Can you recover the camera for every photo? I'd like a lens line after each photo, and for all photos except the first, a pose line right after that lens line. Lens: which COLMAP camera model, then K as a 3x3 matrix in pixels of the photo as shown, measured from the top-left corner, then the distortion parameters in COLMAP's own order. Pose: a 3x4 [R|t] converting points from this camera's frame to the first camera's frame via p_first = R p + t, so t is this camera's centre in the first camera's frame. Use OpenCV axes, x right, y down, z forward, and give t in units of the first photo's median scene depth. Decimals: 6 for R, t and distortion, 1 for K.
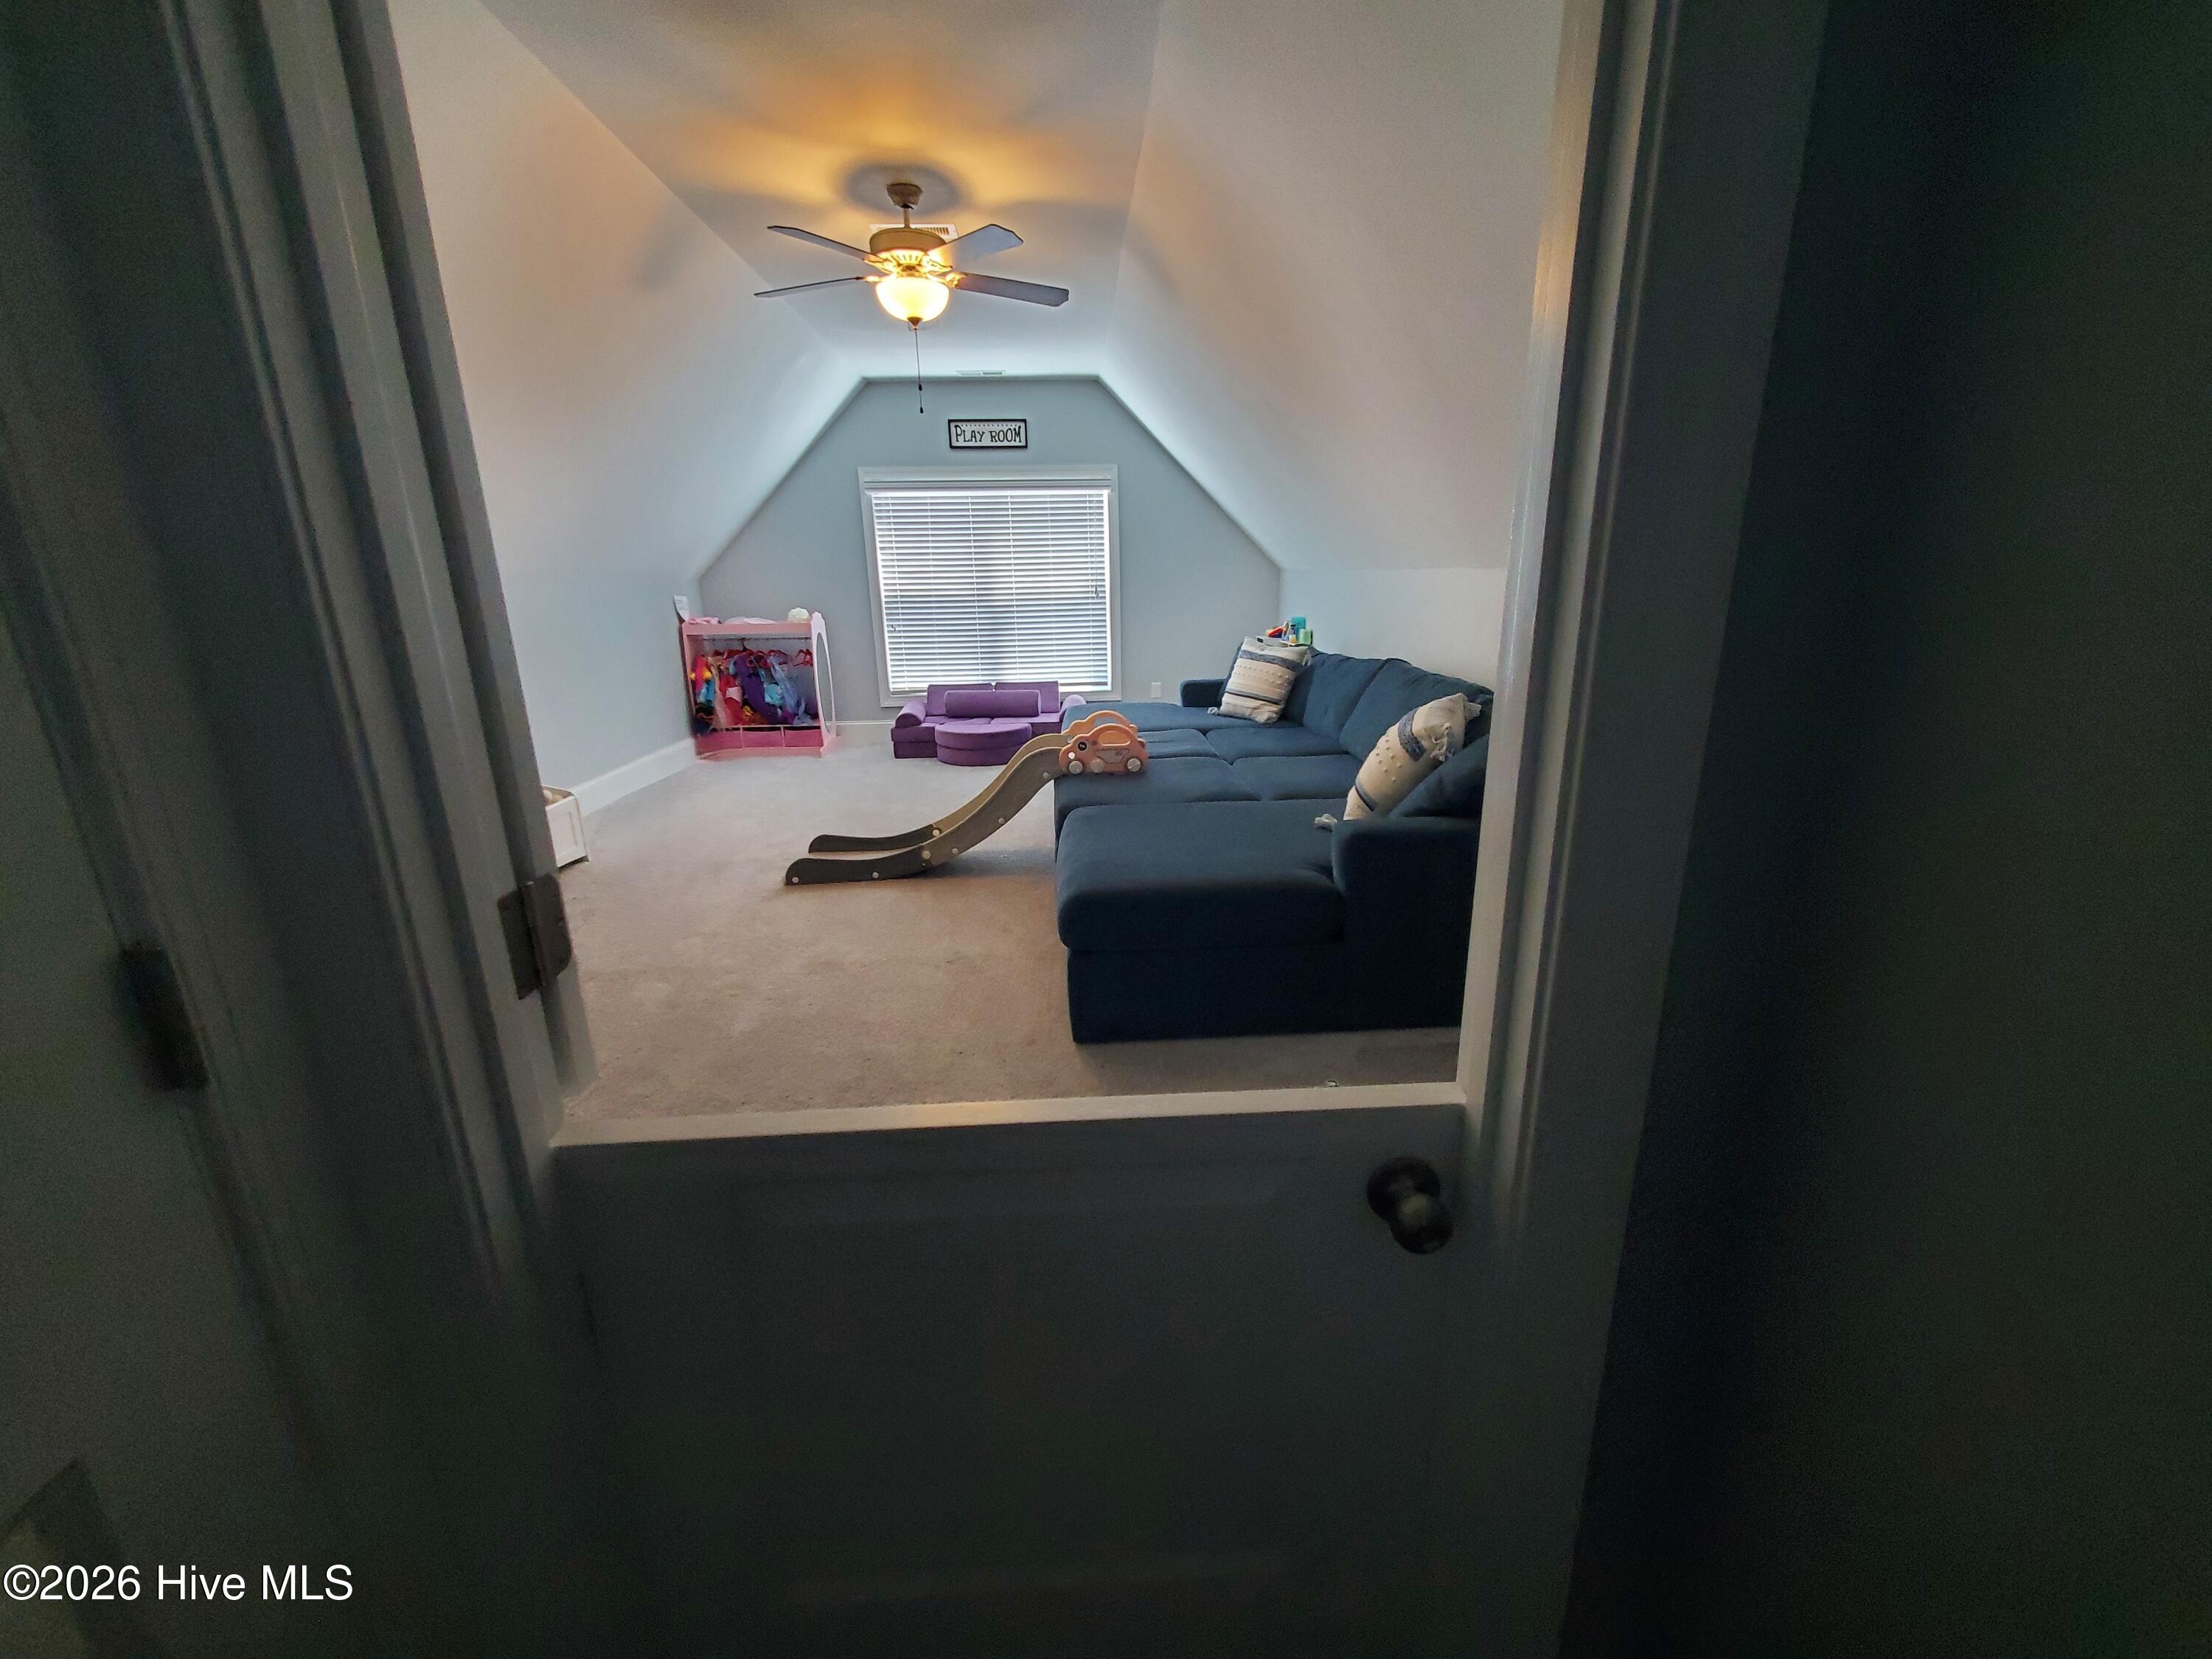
lens RADIAL K [[871.9, 0, 1121.4], [0, 871.9, 816.6], [0, 0, 1]] dist [0.009386, -0.003117]
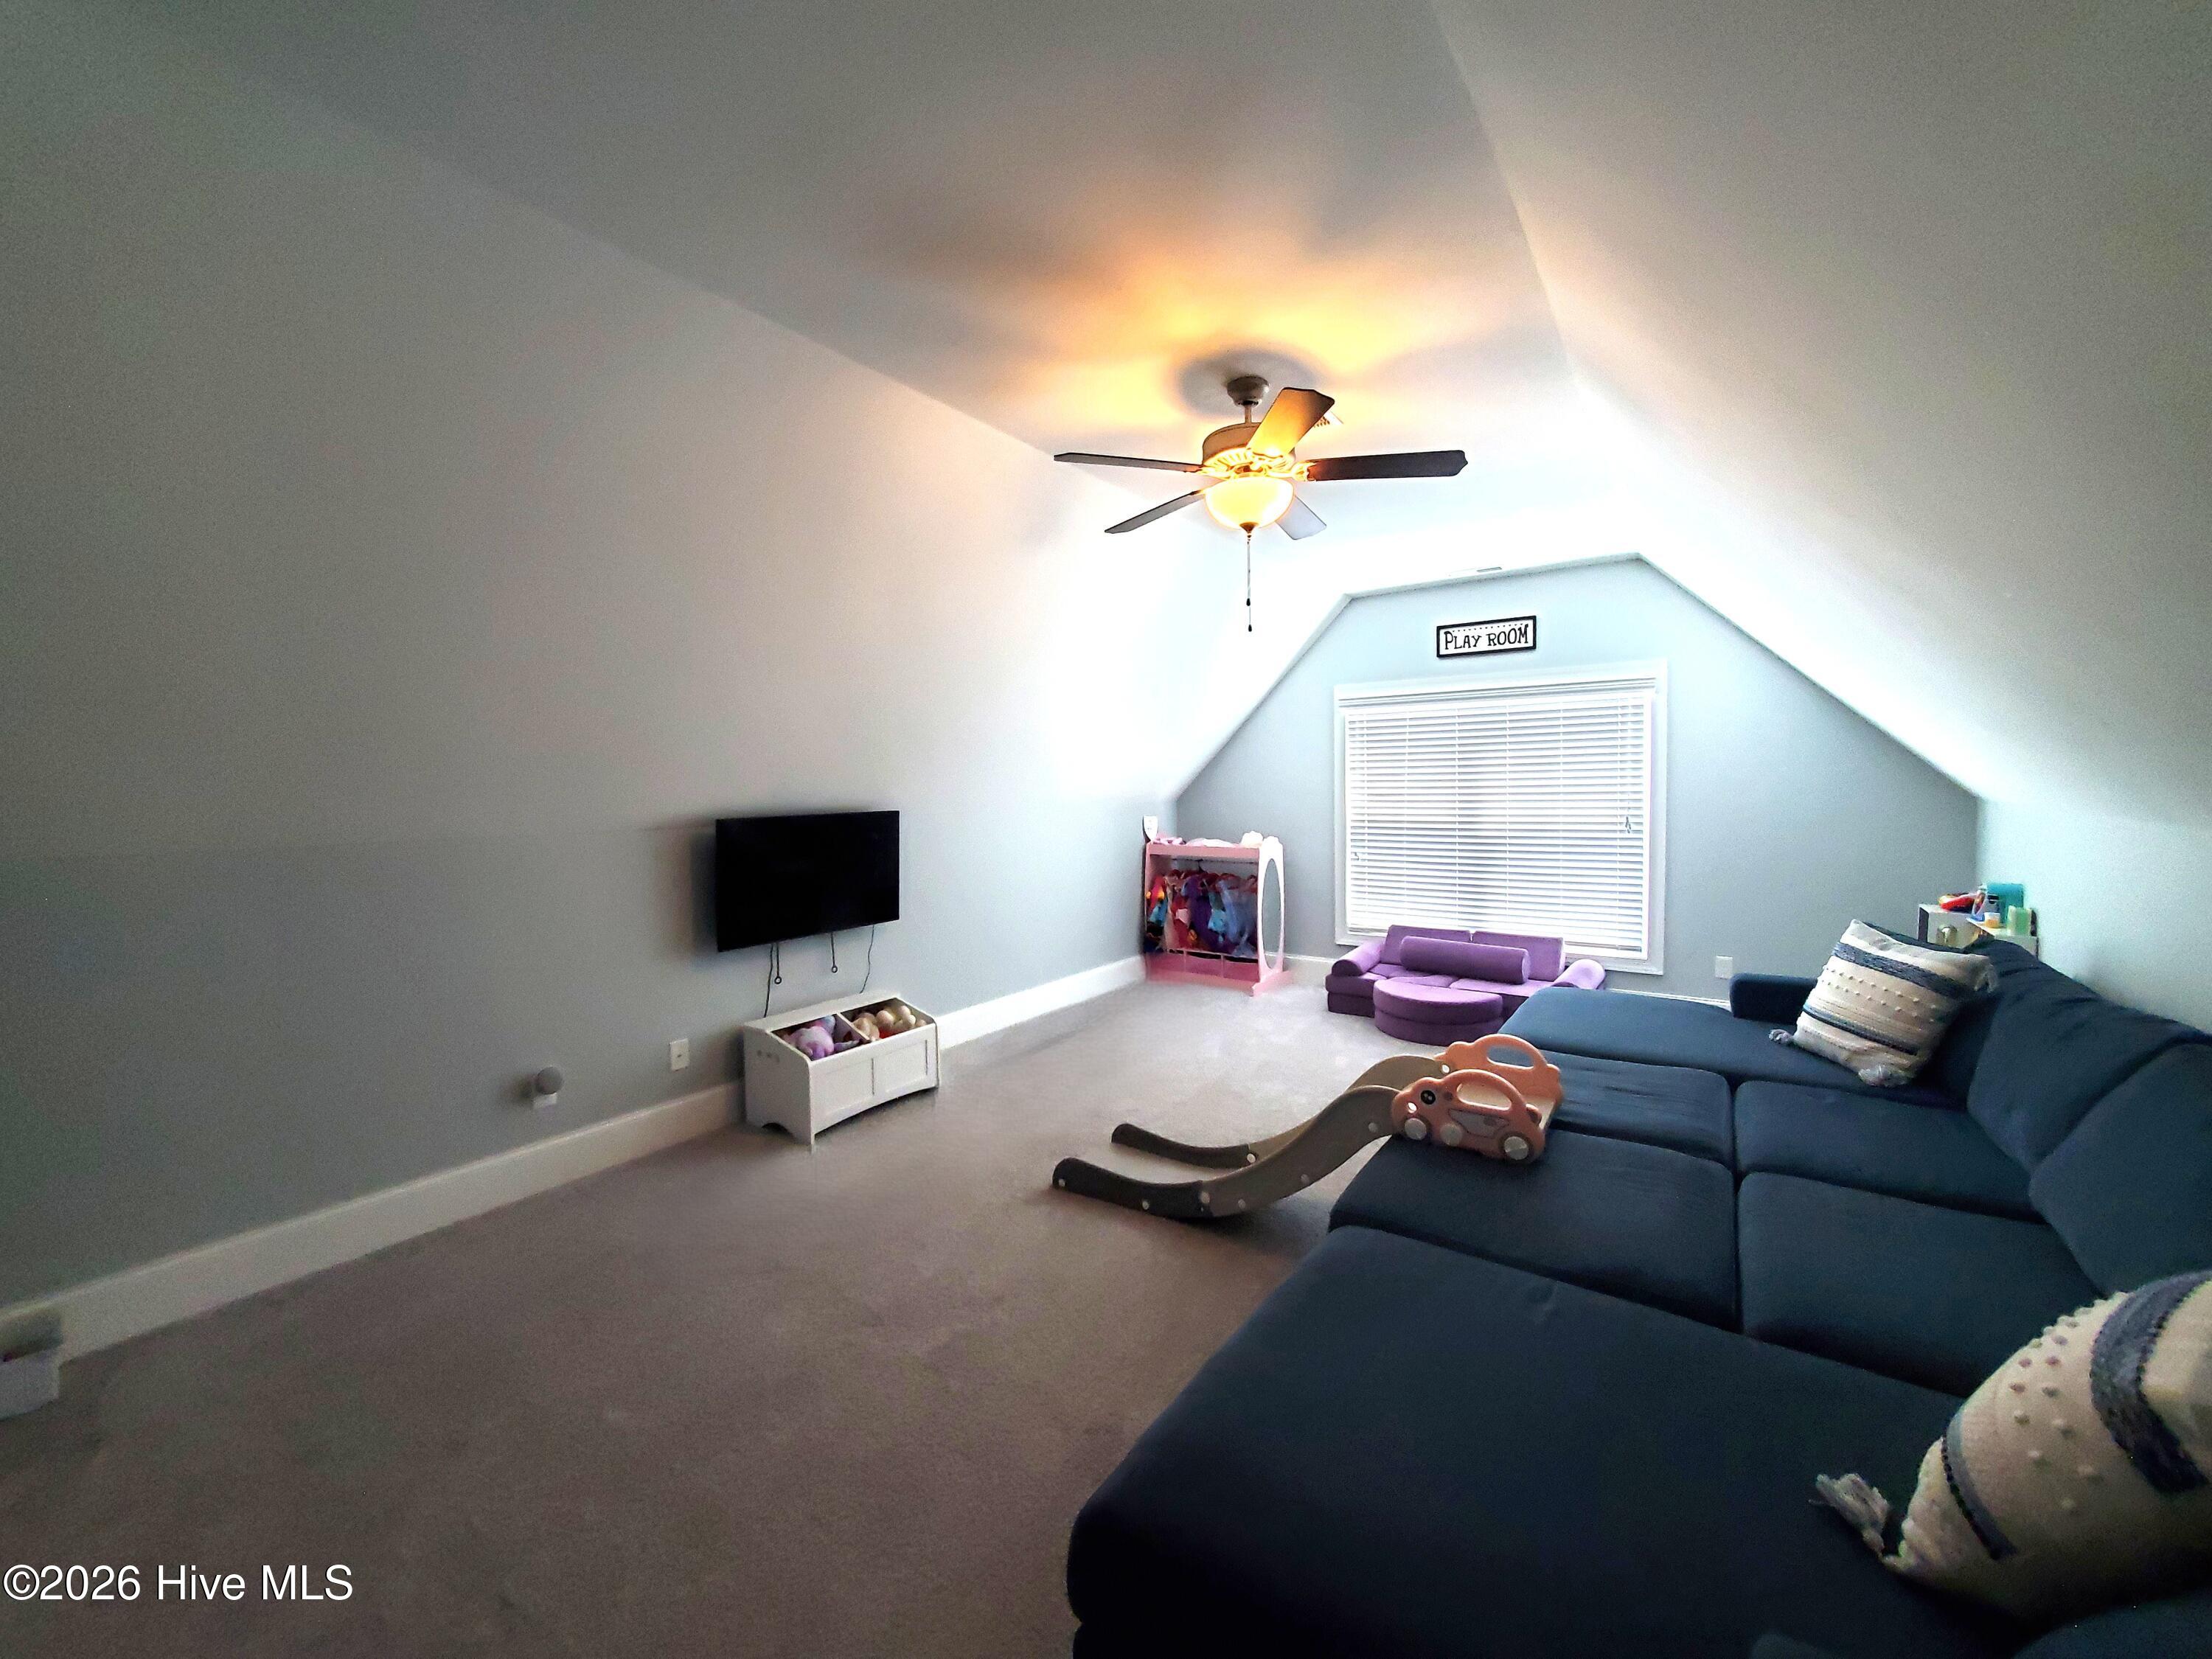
lens RADIAL K [[871.9, 0, 1125.5], [0, 871.9, 819.5], [0, 0, 1]] dist [0.009386, -0.003117]
pose [[0.790540, 0.032264, -0.611560, 0.107369], [-0.162603, 0.973827, -0.158814, -0.092592], [0.590430, 0.224990, 0.775095, 0.218869]]
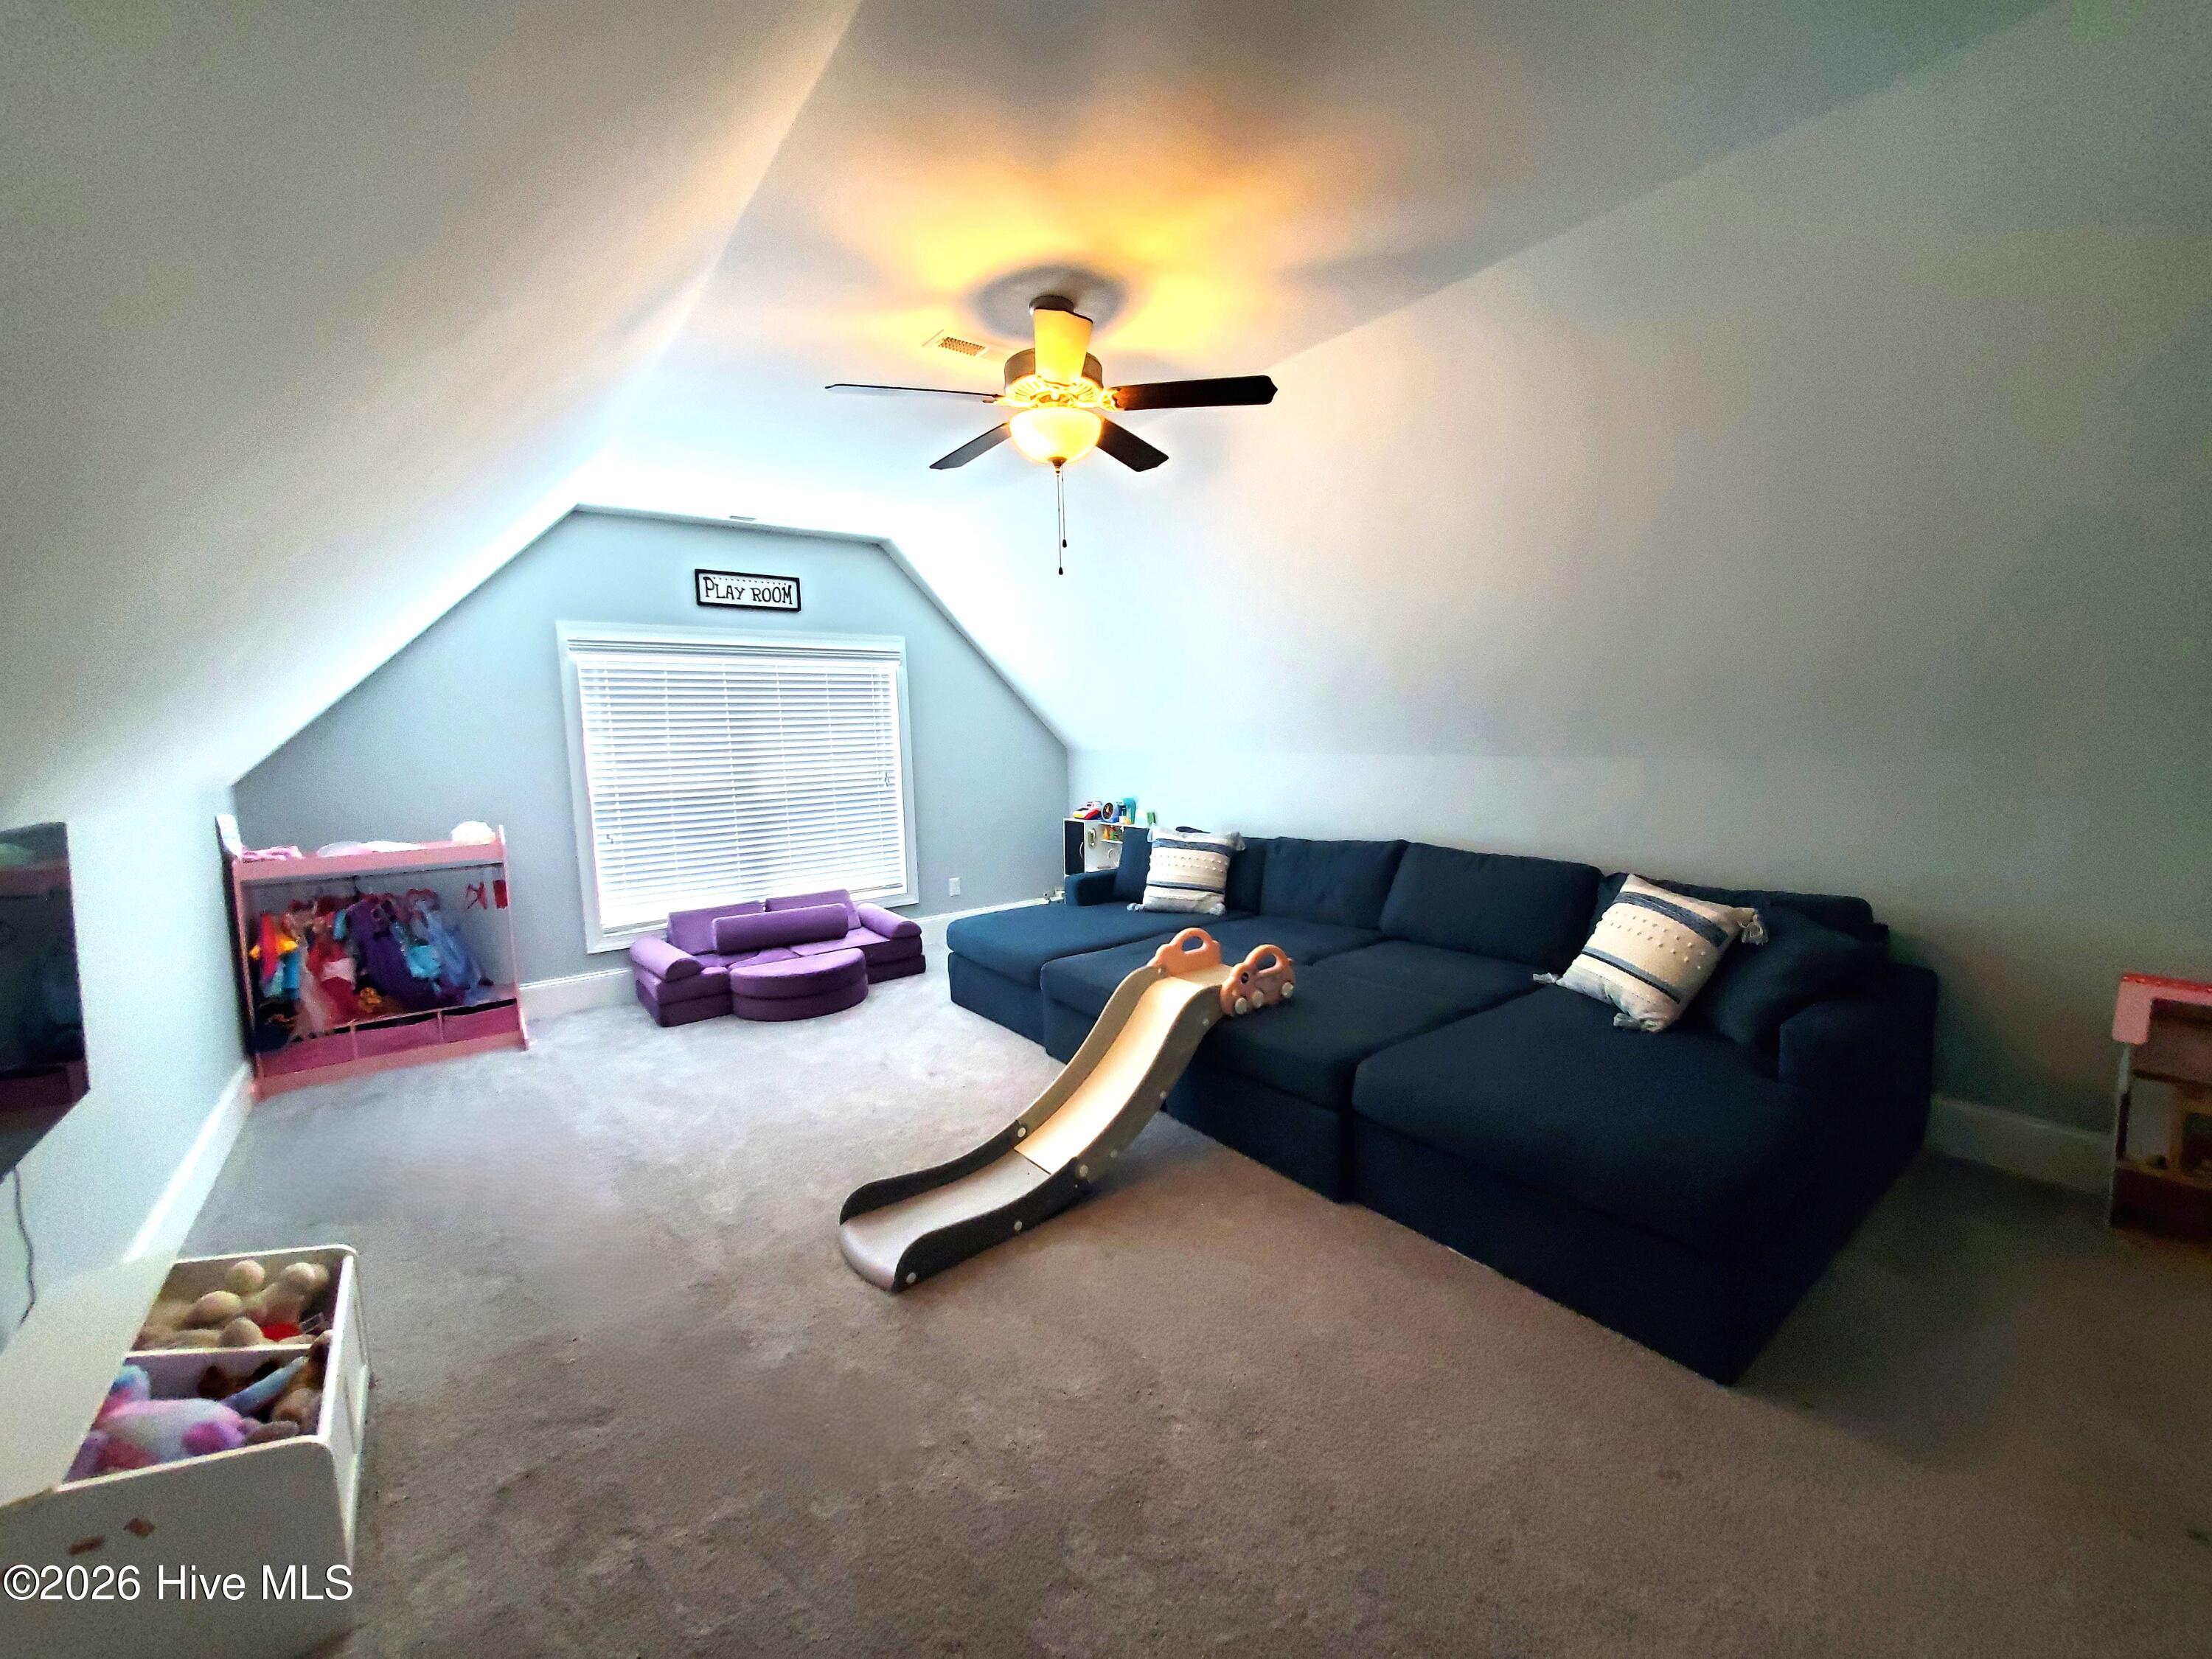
lens RADIAL K [[871.9, 0, 1122.5], [0, 871.9, 816.9], [0, 0, 1]] dist [0.009386, -0.003117]
pose [[0.826073, -0.060462, 0.560310, -0.383313], [0.161044, 0.978096, -0.131884, -0.091087], [-0.540063, 0.199181, 0.817716, 0.242727]]
